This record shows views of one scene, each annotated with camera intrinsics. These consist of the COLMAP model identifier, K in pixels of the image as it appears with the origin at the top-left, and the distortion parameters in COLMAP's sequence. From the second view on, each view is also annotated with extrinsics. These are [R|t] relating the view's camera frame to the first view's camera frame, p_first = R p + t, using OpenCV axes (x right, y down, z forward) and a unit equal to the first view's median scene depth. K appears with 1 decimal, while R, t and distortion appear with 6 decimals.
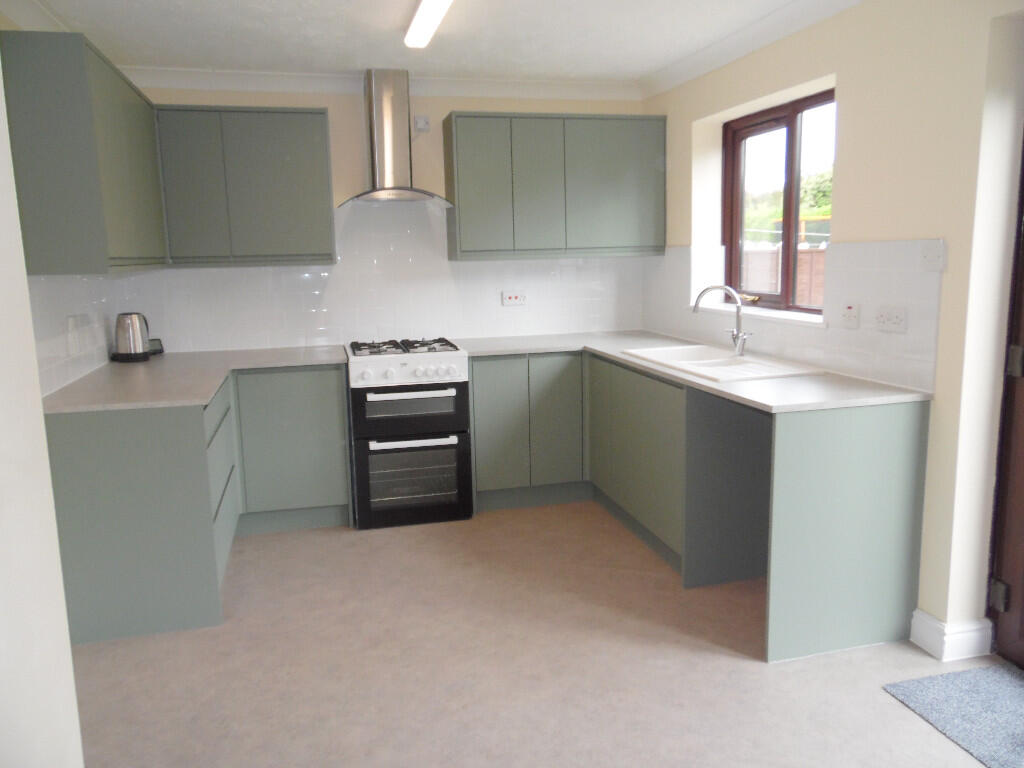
lens RADIAL K [[769.4, 0, 510.8], [0, 769.4, 379.3], [0, 0, 1]] dist [-0.032047, 0.062418]
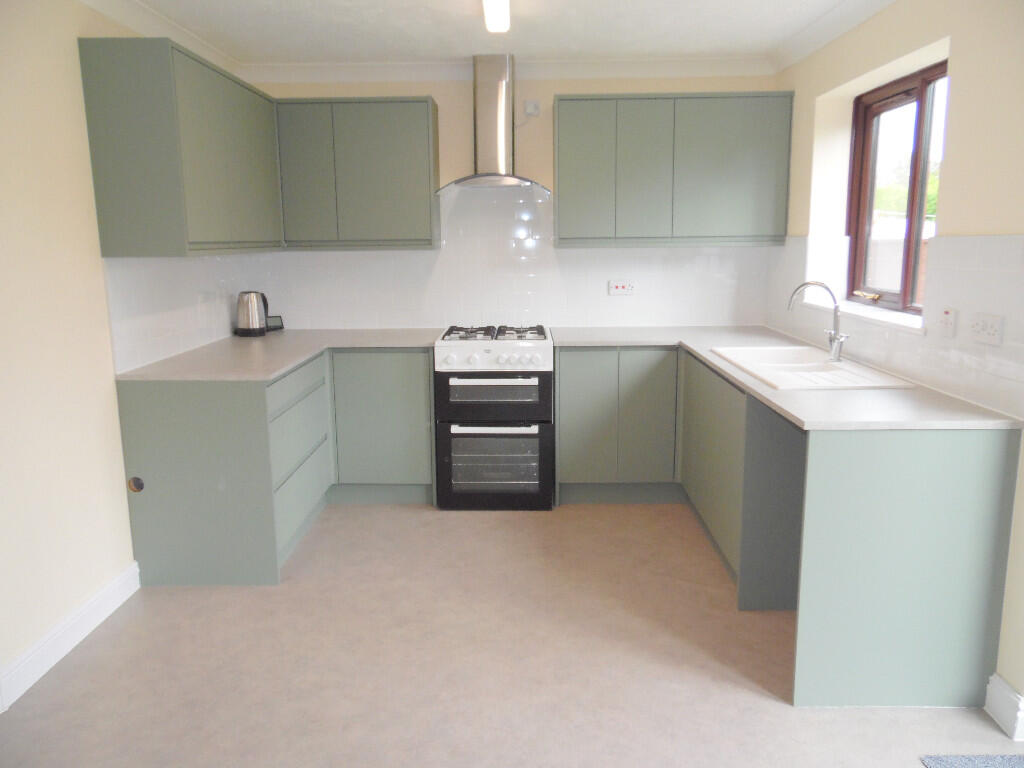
lens RADIAL K [[765.2, 0, 512.0], [0, 765.2, 384.0], [0, 0, 1]] dist [-0.028539, 0.041601]
pose [[0.964249, 0.061820, -0.257685, 0.152134], [-0.054537, 0.997887, 0.035322, -0.013575], [0.259324, -0.020006, 0.965583, 0.041722]]
